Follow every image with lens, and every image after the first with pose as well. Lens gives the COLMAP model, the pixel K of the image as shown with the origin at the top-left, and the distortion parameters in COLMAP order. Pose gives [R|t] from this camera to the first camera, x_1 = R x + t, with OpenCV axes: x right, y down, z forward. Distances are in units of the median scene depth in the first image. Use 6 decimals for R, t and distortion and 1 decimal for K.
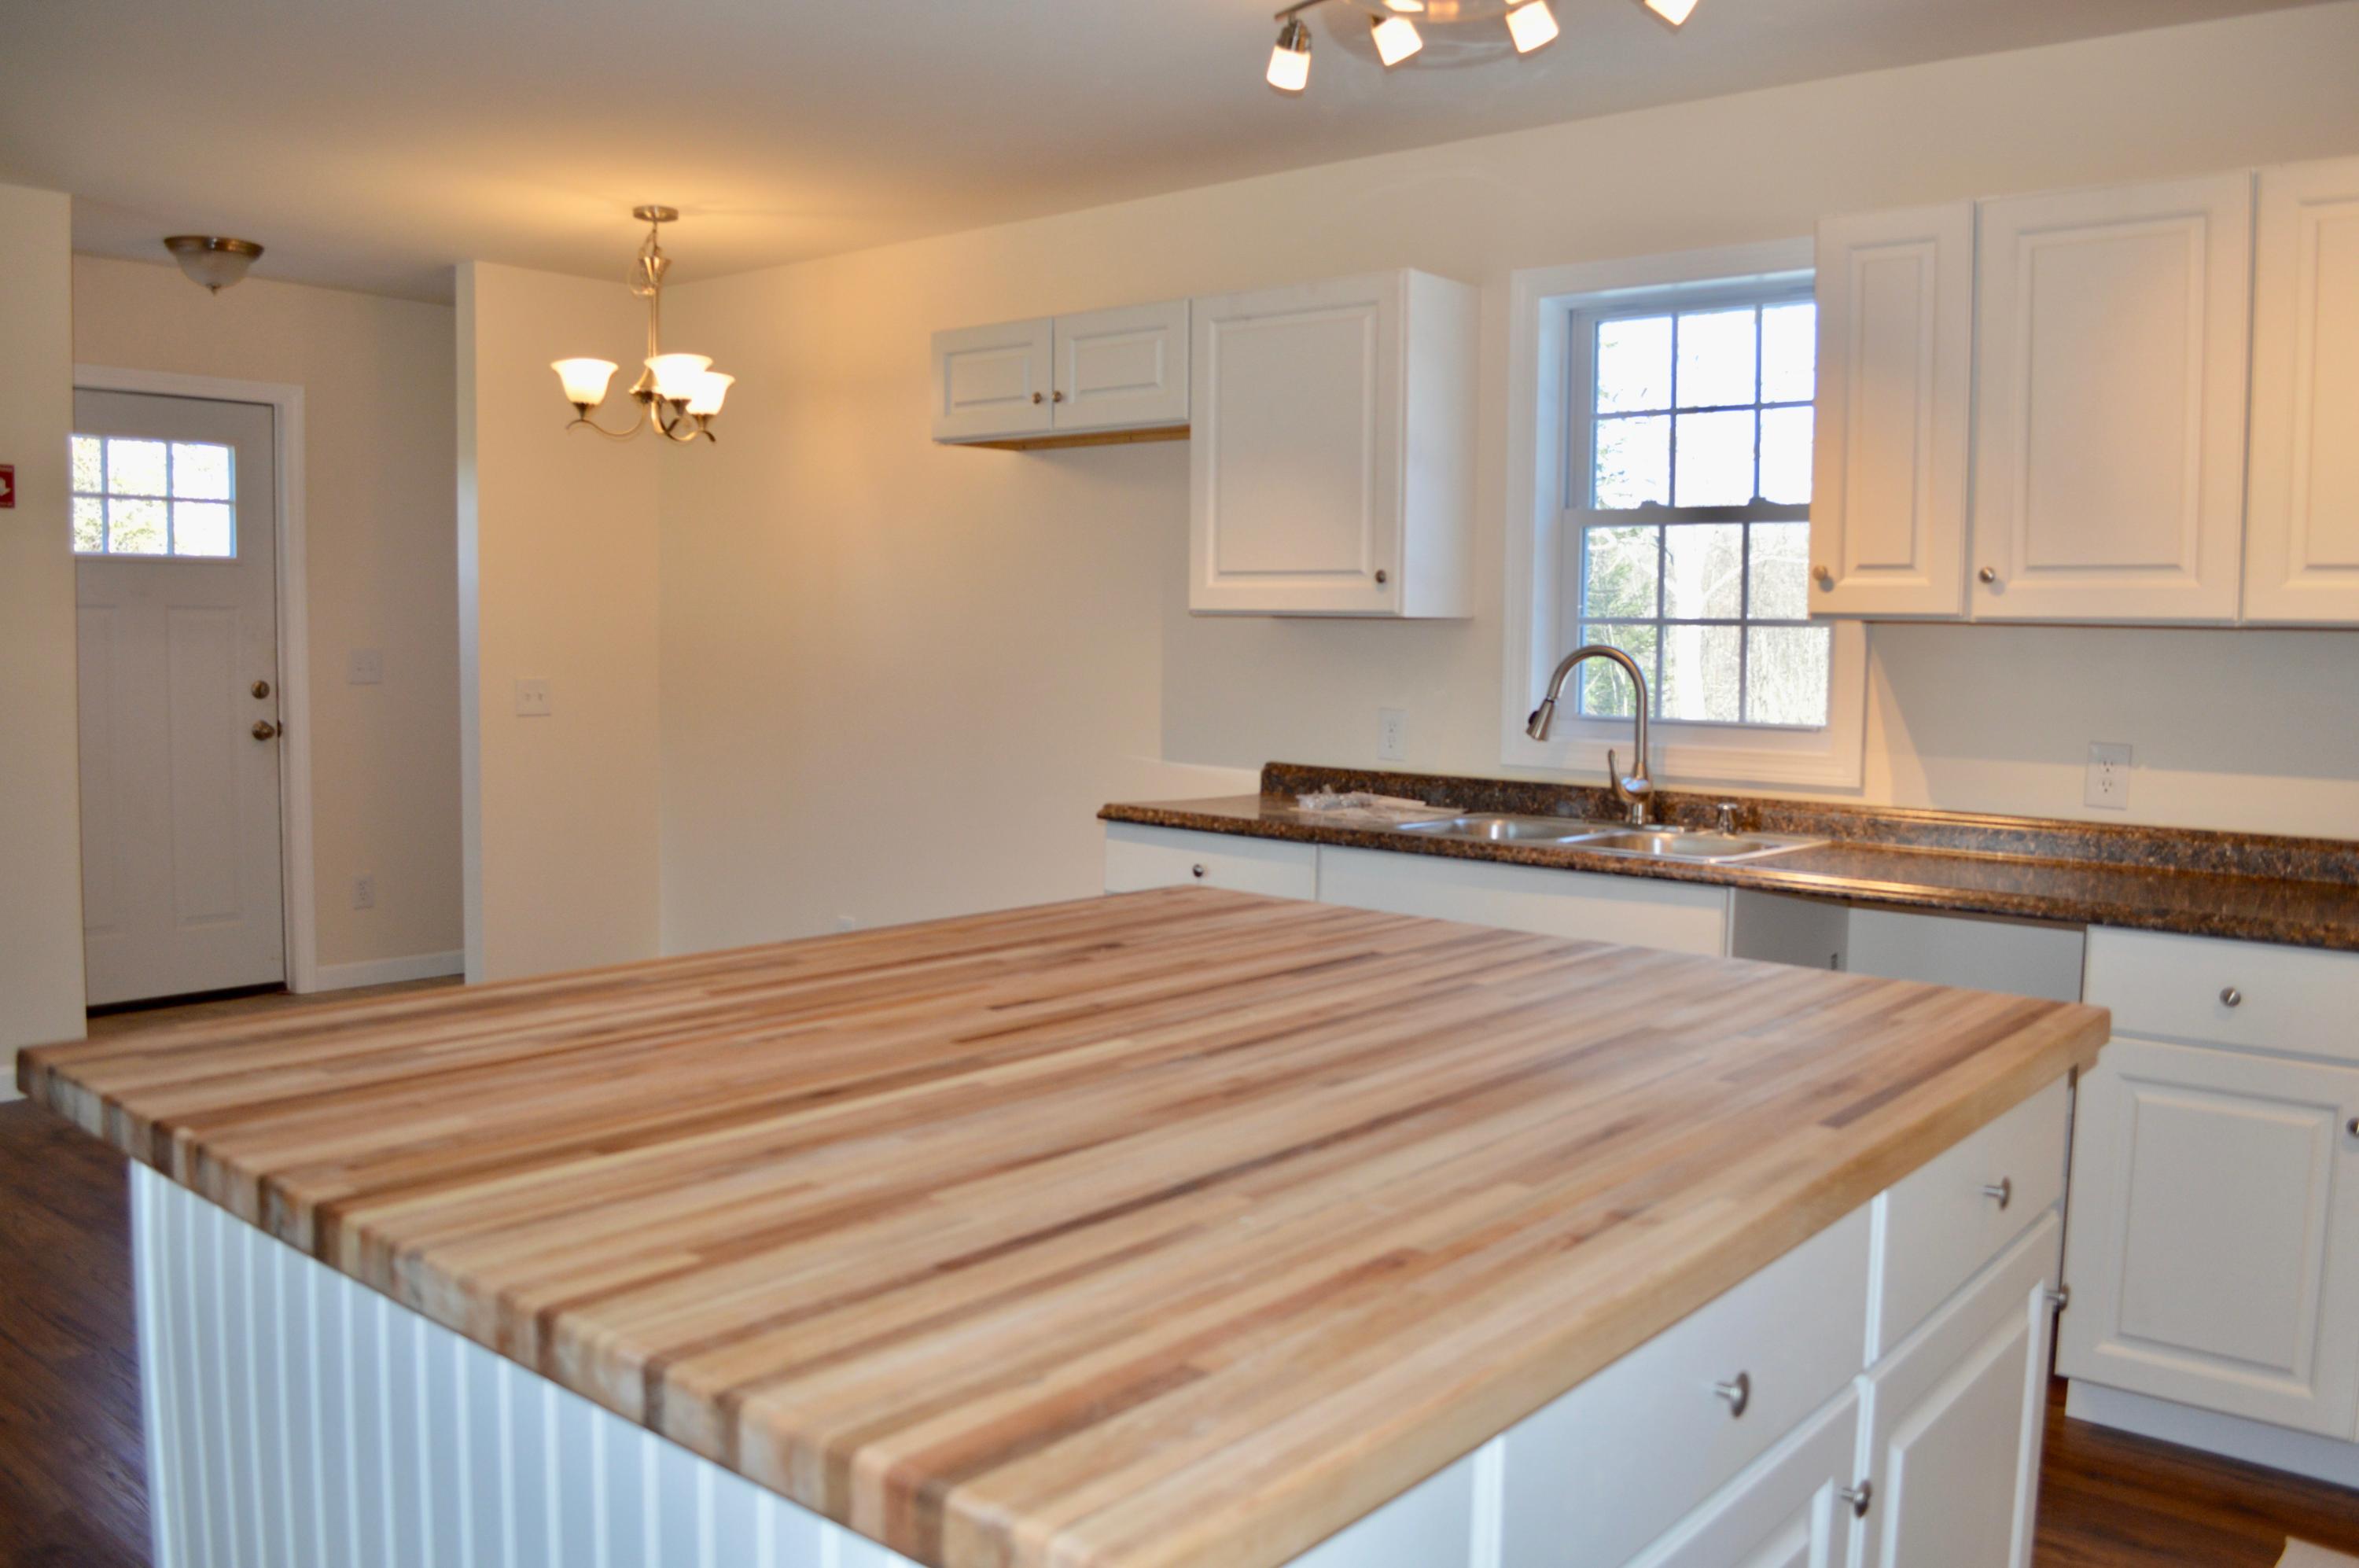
lens RADIAL K [[1888.1, 0, 1174.3], [0, 1888.1, 788.8], [0, 0, 1]] dist [-0.083374, 0.011044]
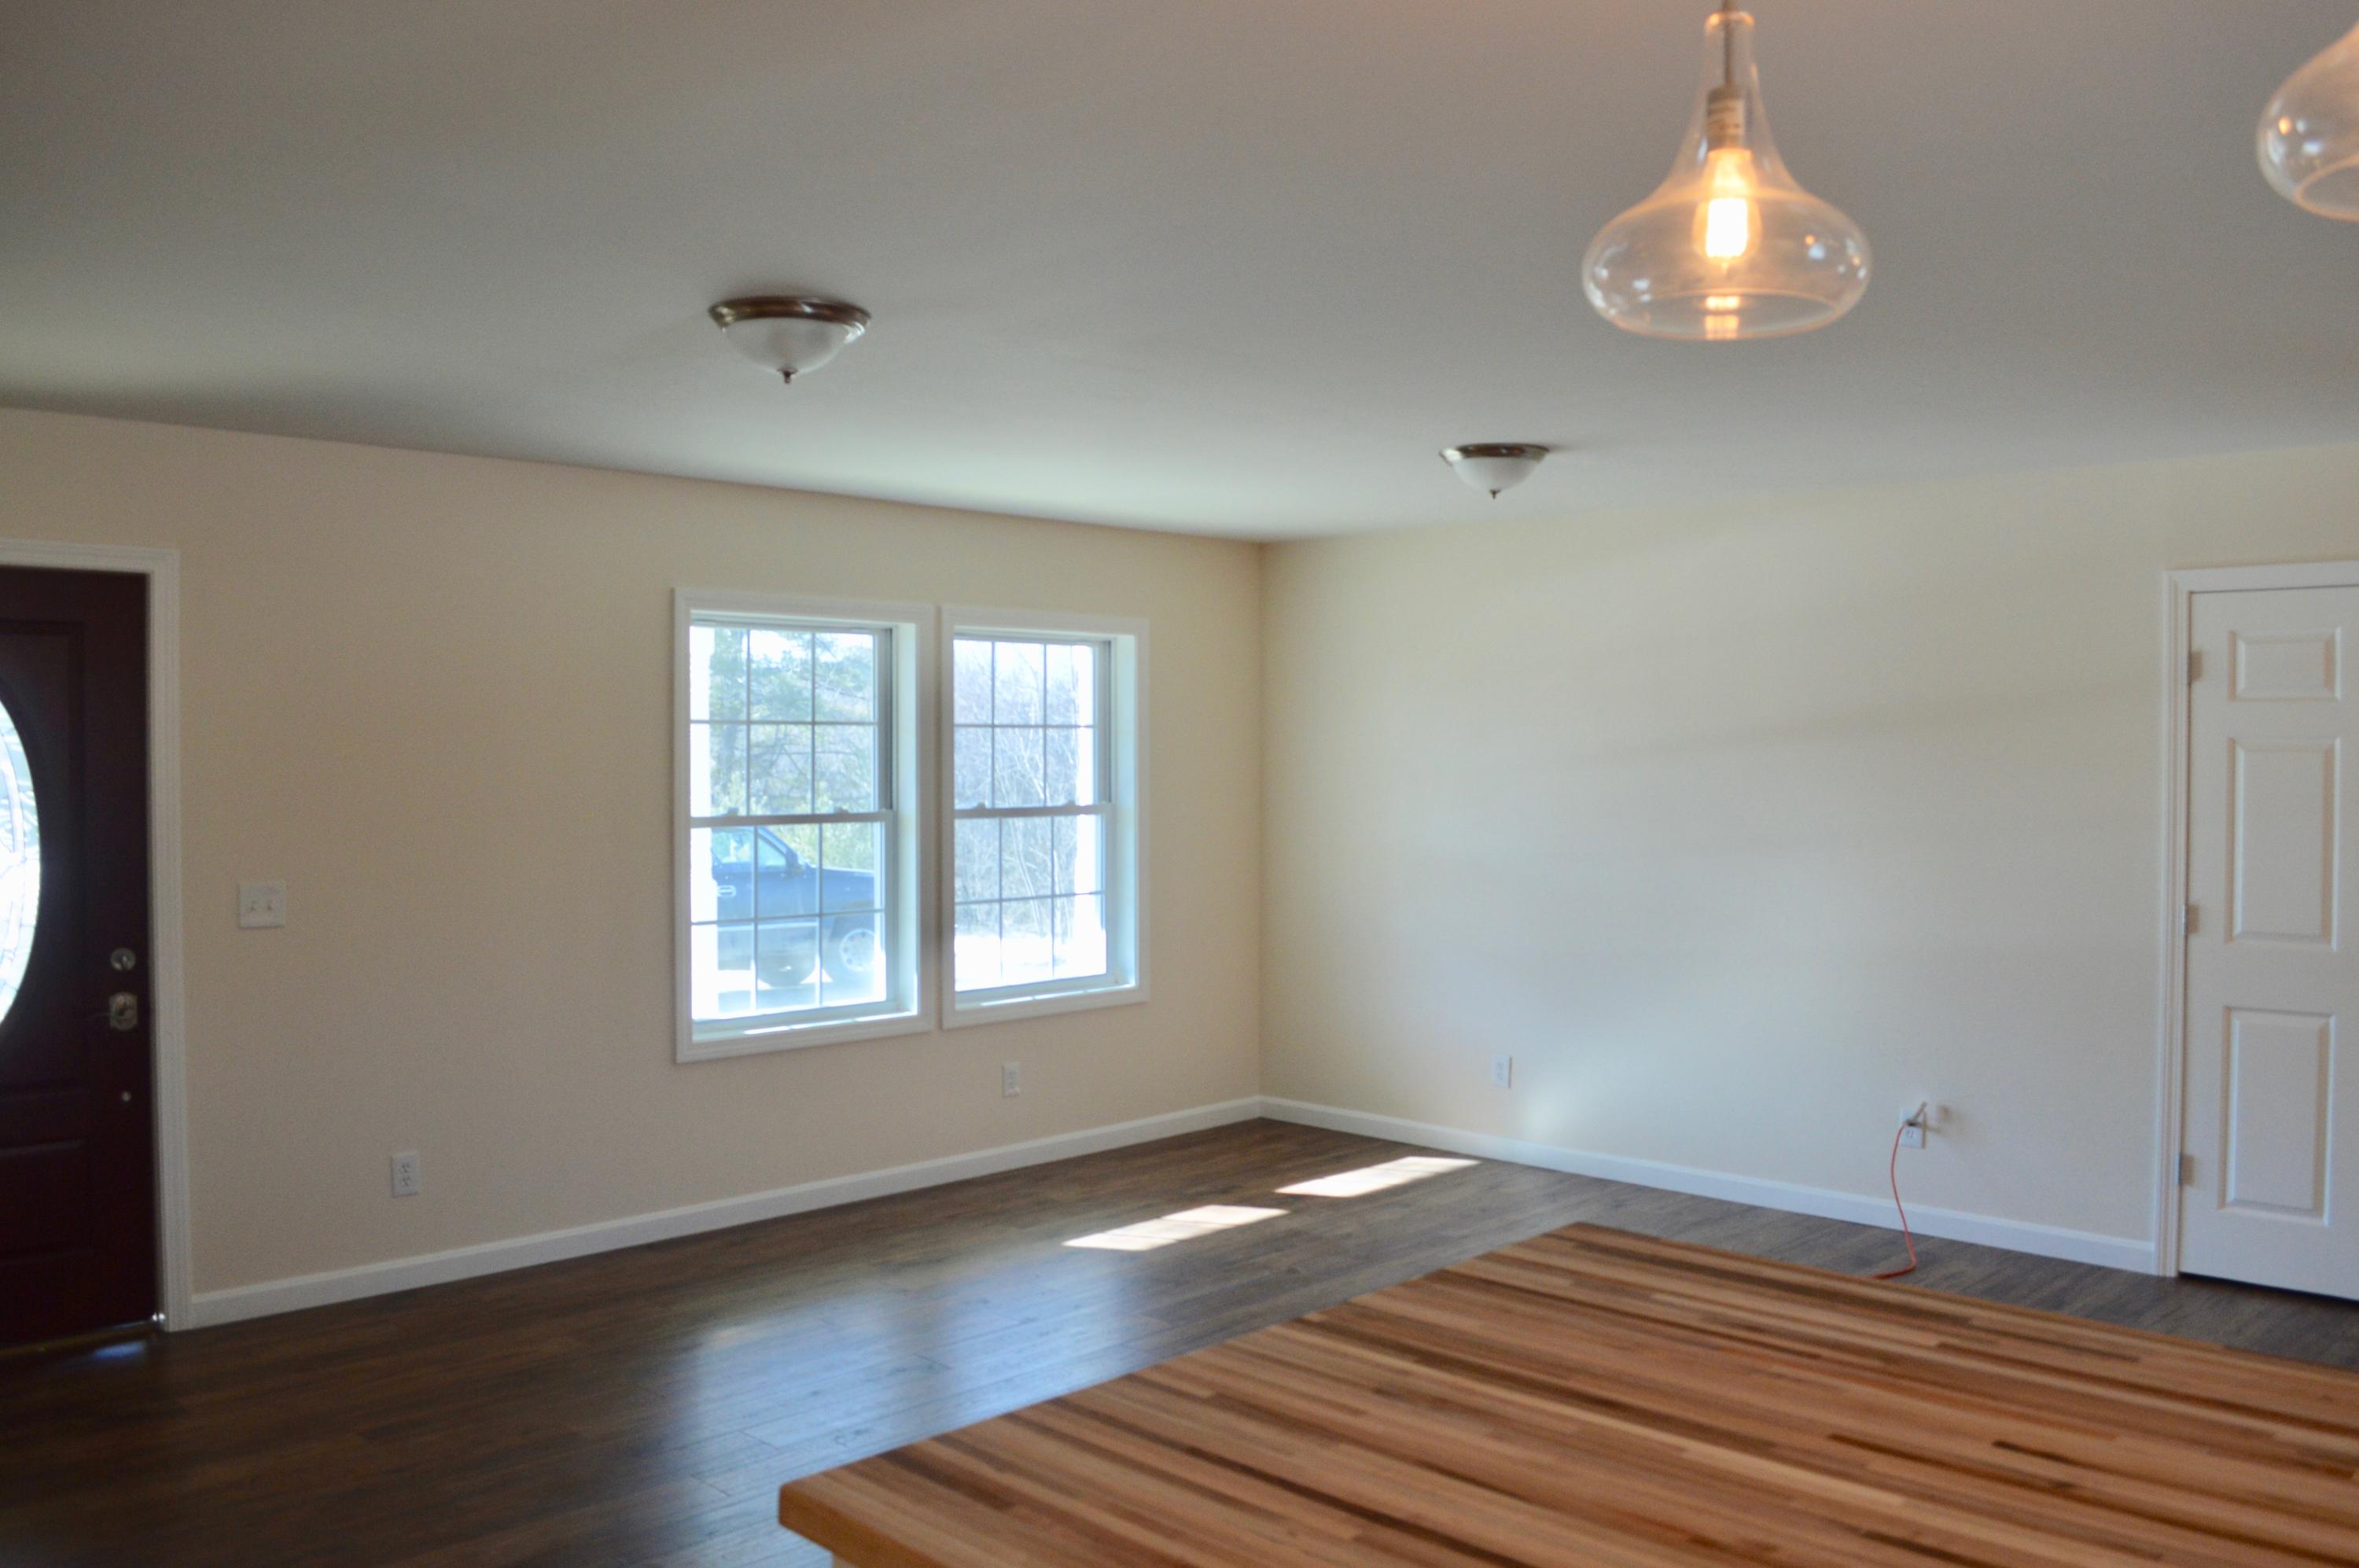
lens RADIAL K [[1888.1, 0, 1174.3], [0, 1888.1, 788.8], [0, 0, 1]] dist [-0.083374, 0.011044]
pose [[-0.079290, 0.007796, -0.996821, 0.537528], [-0.084247, 0.996339, 0.014493, -0.119541], [0.993285, 0.085129, -0.078343, 0.396285]]
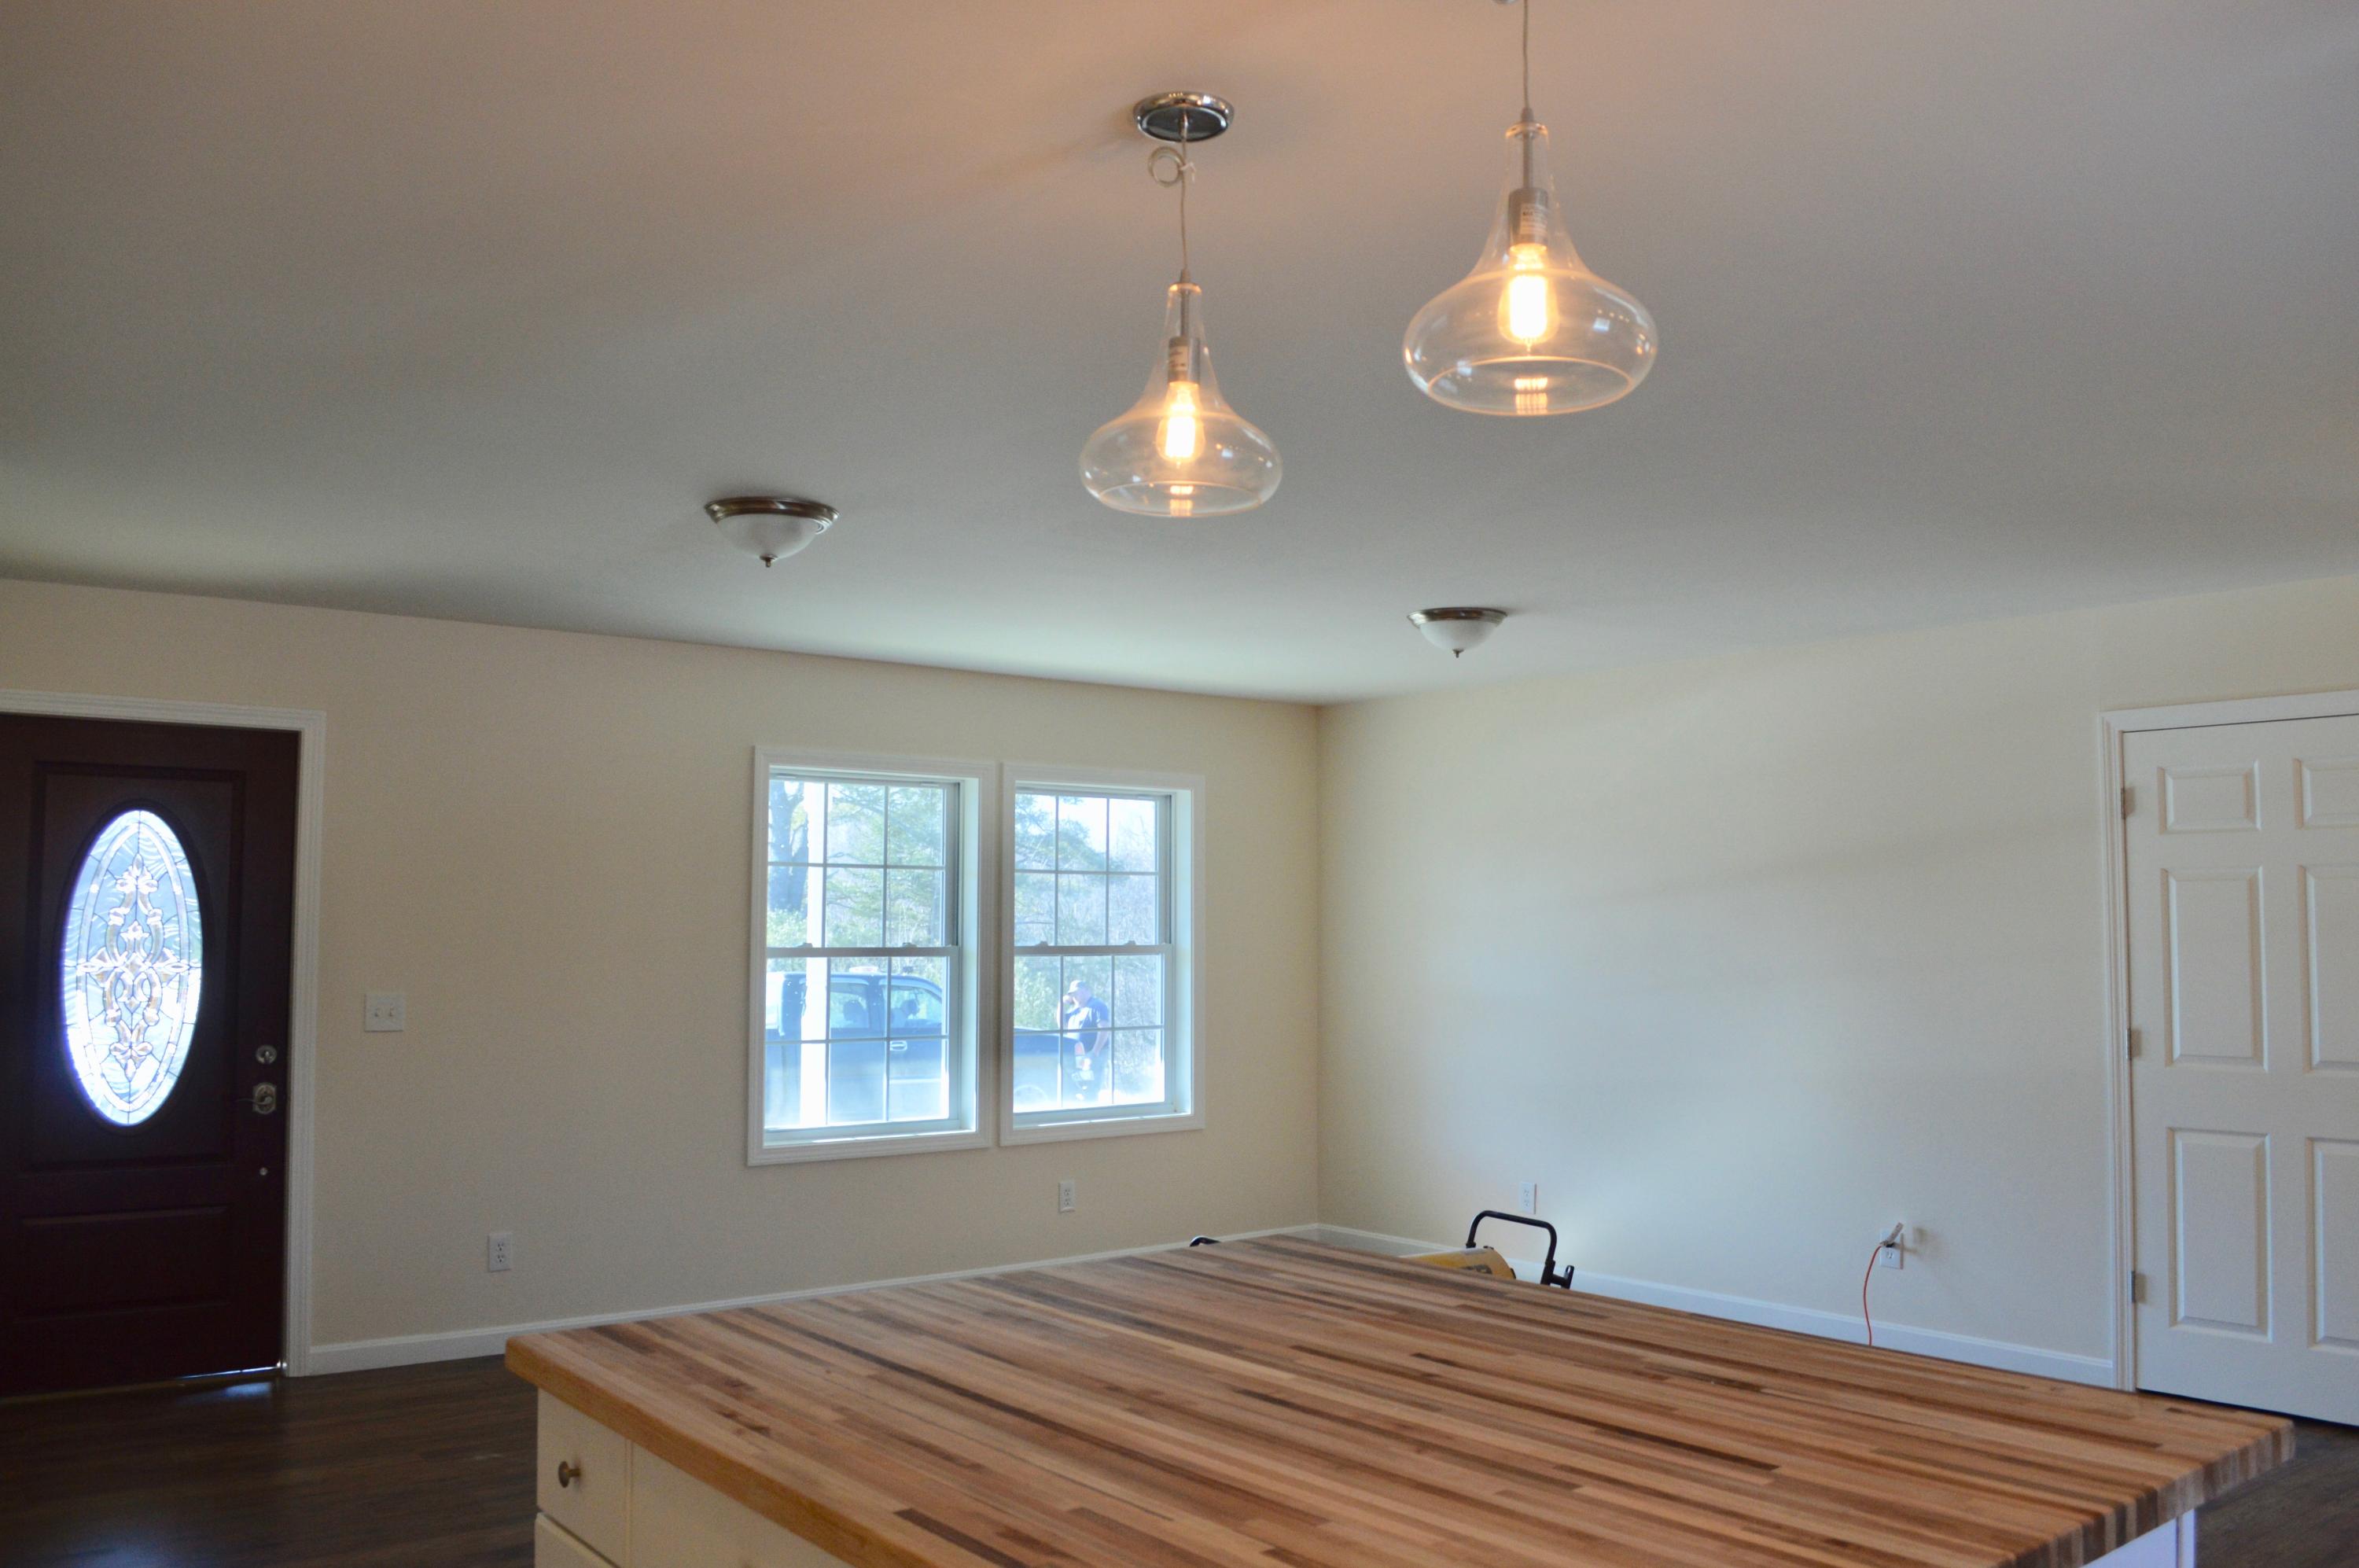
lens RADIAL K [[1888.1, 0, 1174.3], [0, 1888.1, 788.8], [0, 0, 1]] dist [-0.083374, 0.011044]
pose [[-0.201692, -0.084856, -0.975766, 0.722957], [-0.086940, 0.993859, -0.068459, -0.093392], [0.975583, 0.071025, -0.207831, 0.680494]]
